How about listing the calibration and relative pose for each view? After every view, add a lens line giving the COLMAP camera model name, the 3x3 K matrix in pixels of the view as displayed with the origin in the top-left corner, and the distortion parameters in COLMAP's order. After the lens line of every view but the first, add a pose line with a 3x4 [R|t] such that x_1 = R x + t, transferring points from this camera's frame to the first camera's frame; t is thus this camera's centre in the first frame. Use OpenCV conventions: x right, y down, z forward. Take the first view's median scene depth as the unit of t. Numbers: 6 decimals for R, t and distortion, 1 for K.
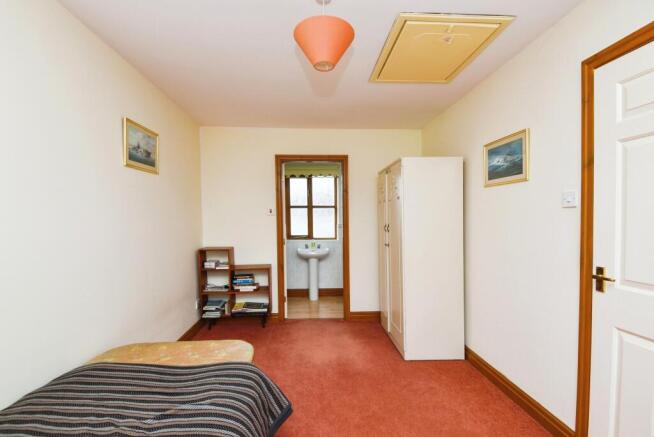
lens RADIAL K [[295.0, 0, 327.0], [0, 295.0, 218.5], [0, 0, 1]] dist [-0.000028, -0.000058]
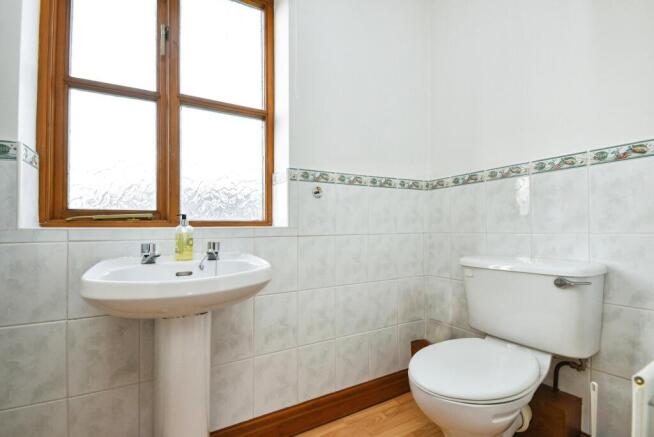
lens RADIAL K [[295.0, 0, 327.0], [0, 295.0, 218.5], [0, 0, 1]] dist [-0.000028, -0.000058]
pose [[0.902788, 0.008362, 0.430005, -0.044064], [0.005264, 0.999521, -0.030489, 0.074039], [-0.430054, 0.029789, 0.902311, 0.740005]]
